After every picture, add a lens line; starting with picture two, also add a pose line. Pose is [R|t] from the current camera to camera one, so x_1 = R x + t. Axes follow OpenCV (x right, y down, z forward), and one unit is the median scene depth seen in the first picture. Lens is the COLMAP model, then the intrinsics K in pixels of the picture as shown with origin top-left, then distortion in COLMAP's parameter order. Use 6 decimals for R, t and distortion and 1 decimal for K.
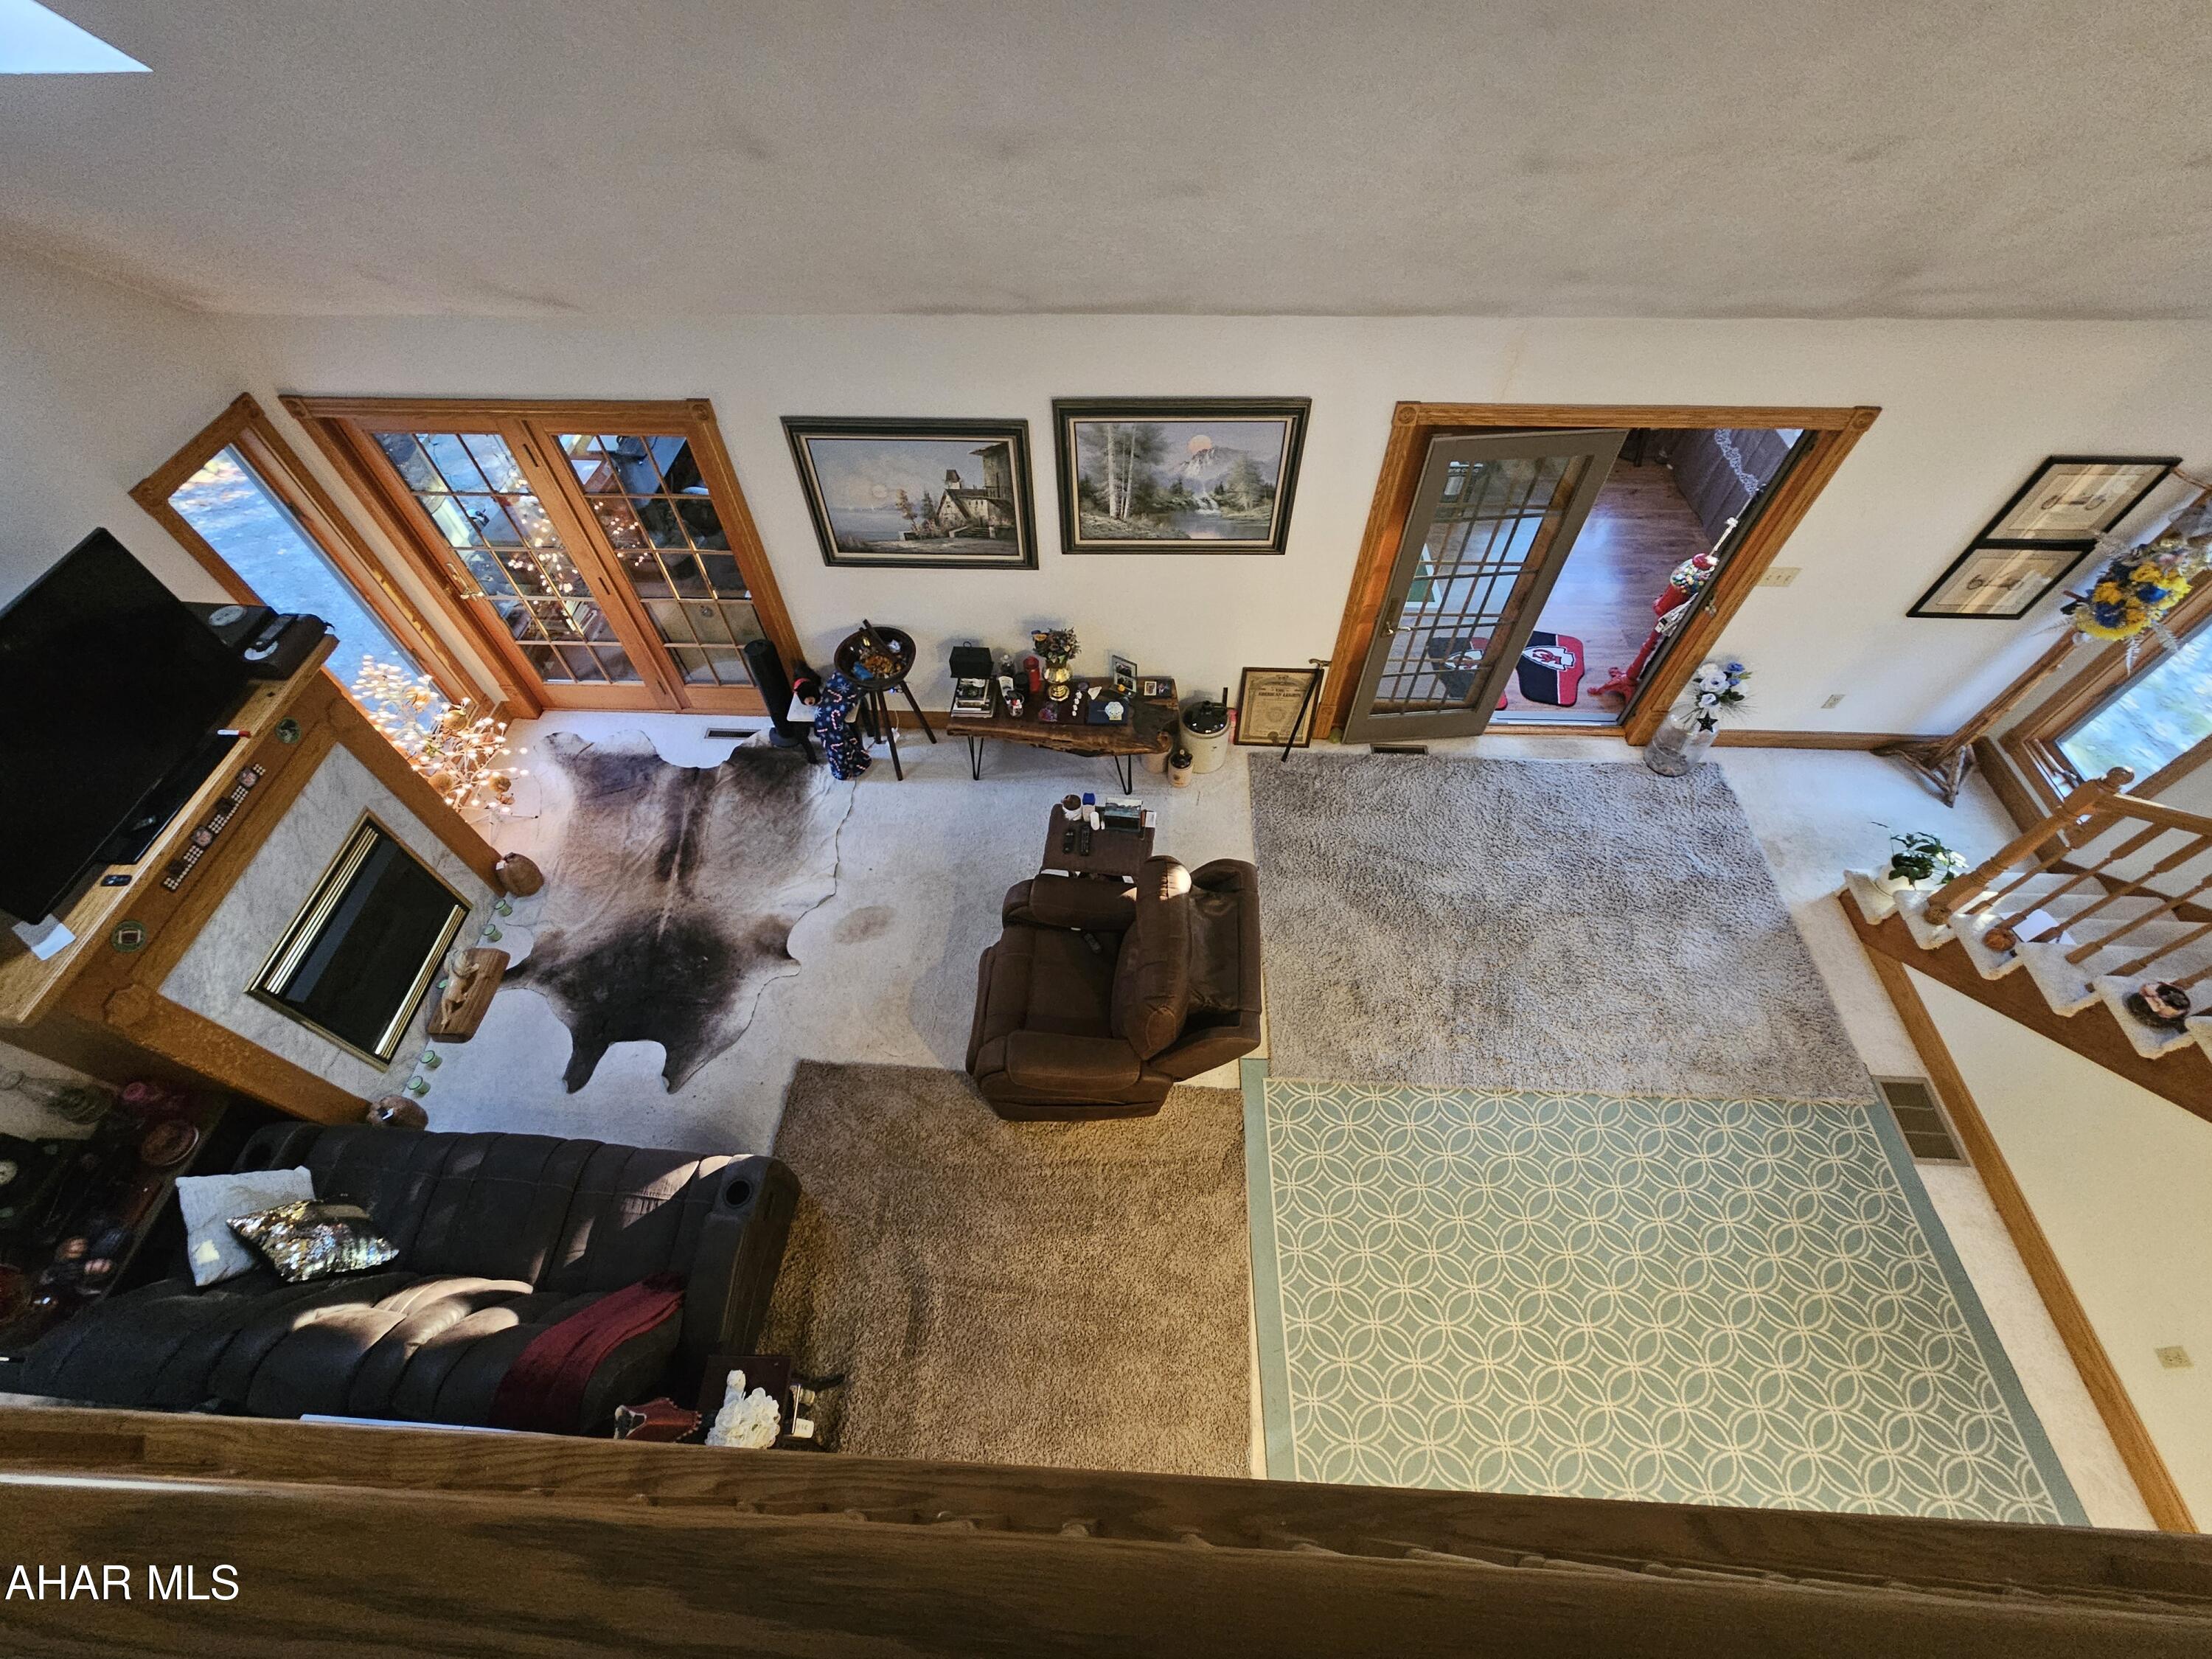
lens RADIAL K [[906.0, 0, 1095.4], [0, 906.0, 840.5], [0, 0, 1]] dist [-0.000476, -0.000788]
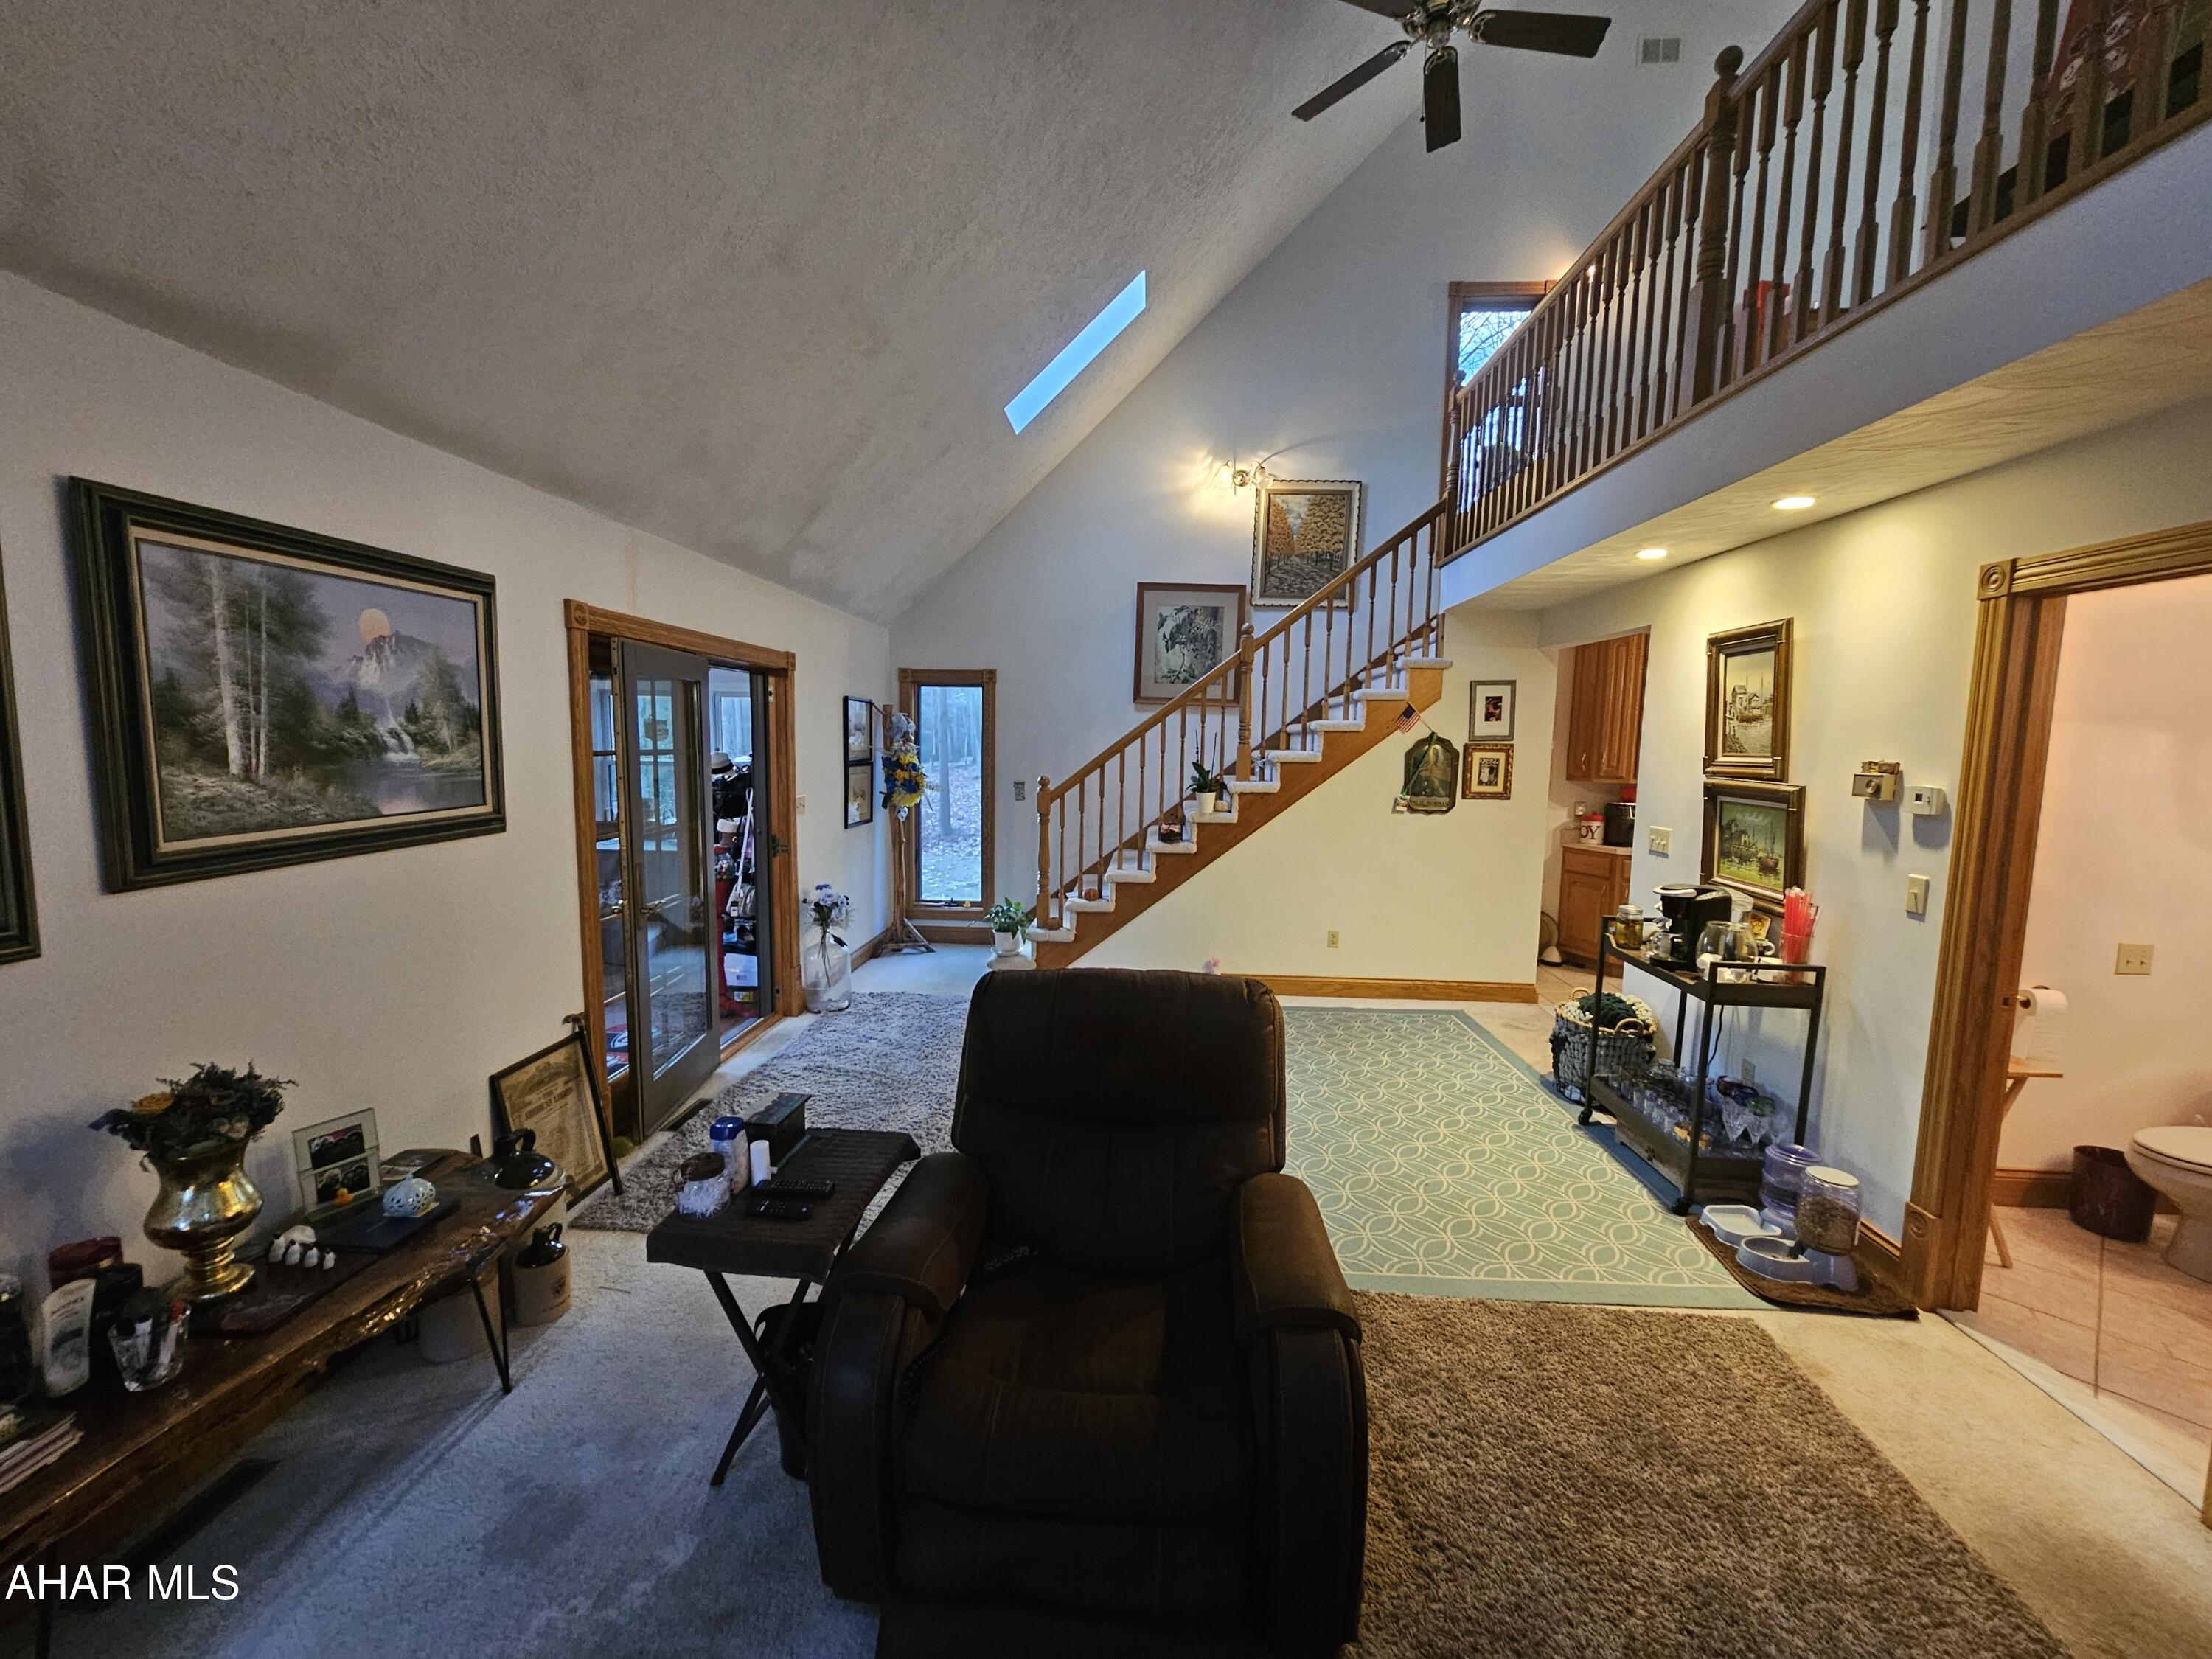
lens RADIAL K [[906.0, 0, 1097.3], [0, 906.0, 835.7], [0, 0, 1]] dist [-0.000476, -0.000788]
pose [[0.012956, -0.086749, 0.996146, -0.454621], [0.803858, 0.593391, 0.041220, -0.001852], [-0.594680, 0.800226, 0.077422, 0.746756]]
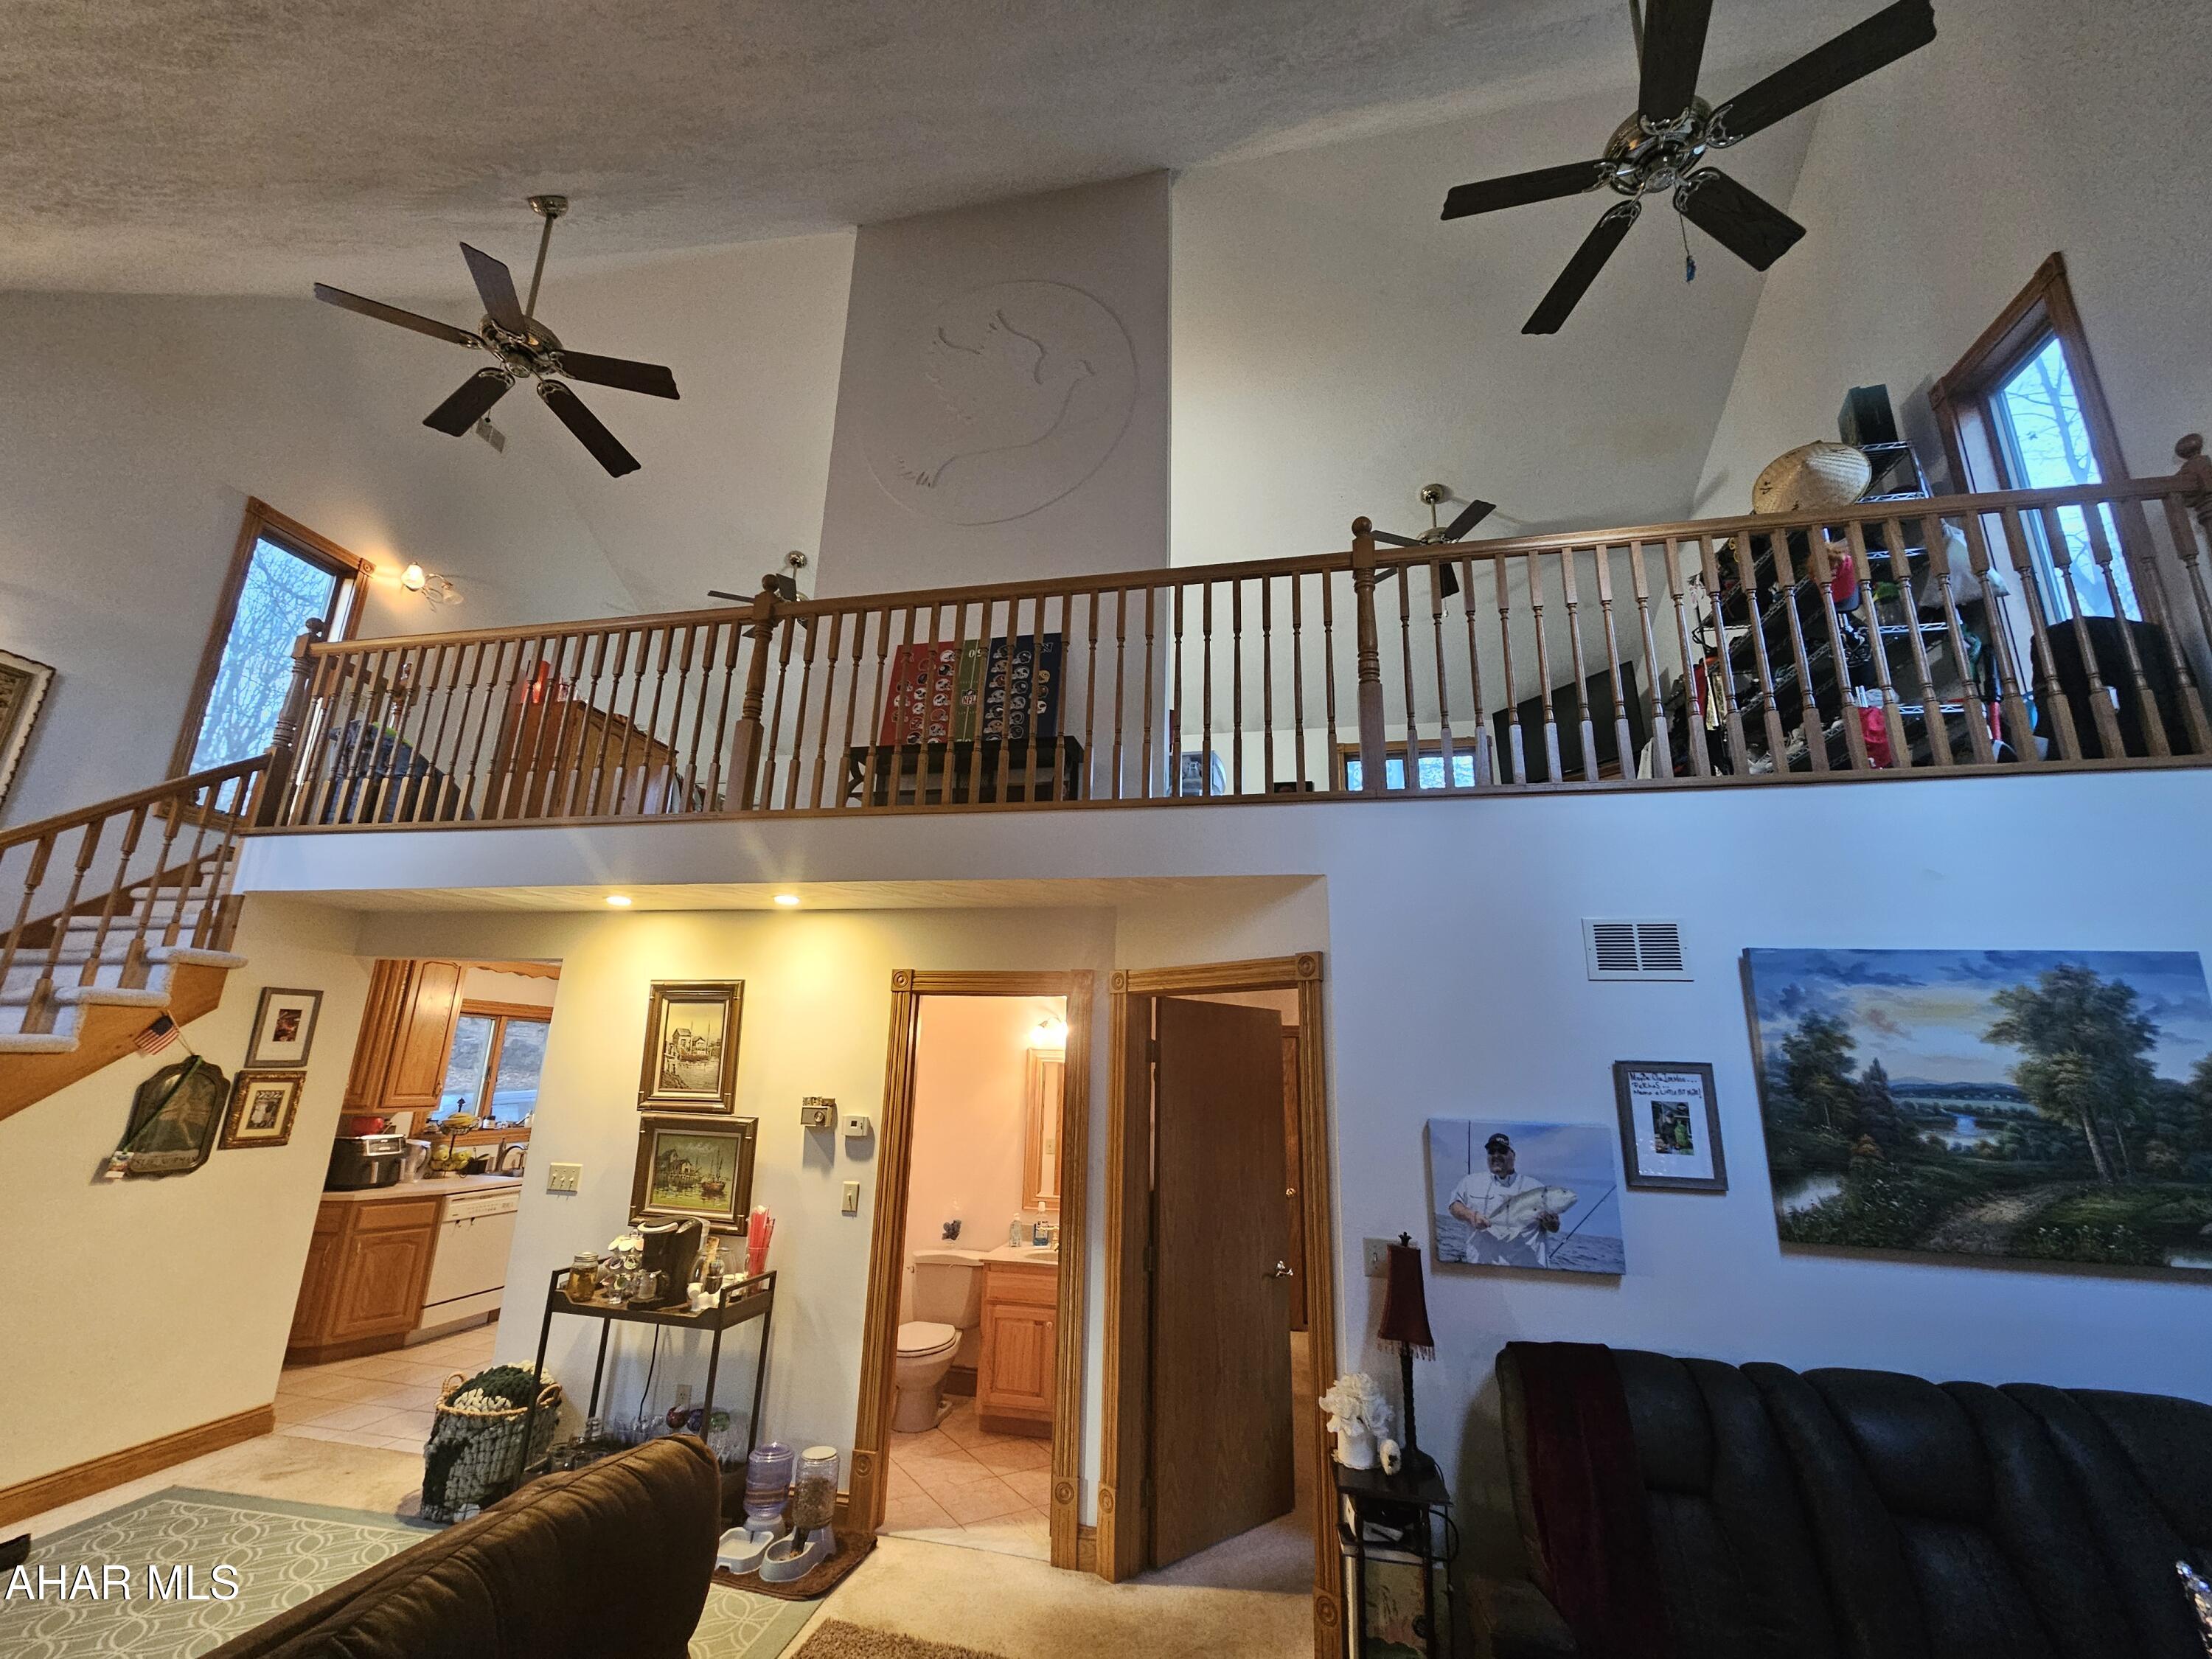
lens RADIAL K [[906.0, 0, 1095.7], [0, 906.0, 835.7], [0, 0, 1]] dist [-0.000476, -0.000788]
pose [[-0.987214, 0.034727, 0.155570, -0.194974], [0.125832, 0.768905, 0.626858, -0.291836], [-0.097850, 0.638419, -0.763444, 0.918289]]
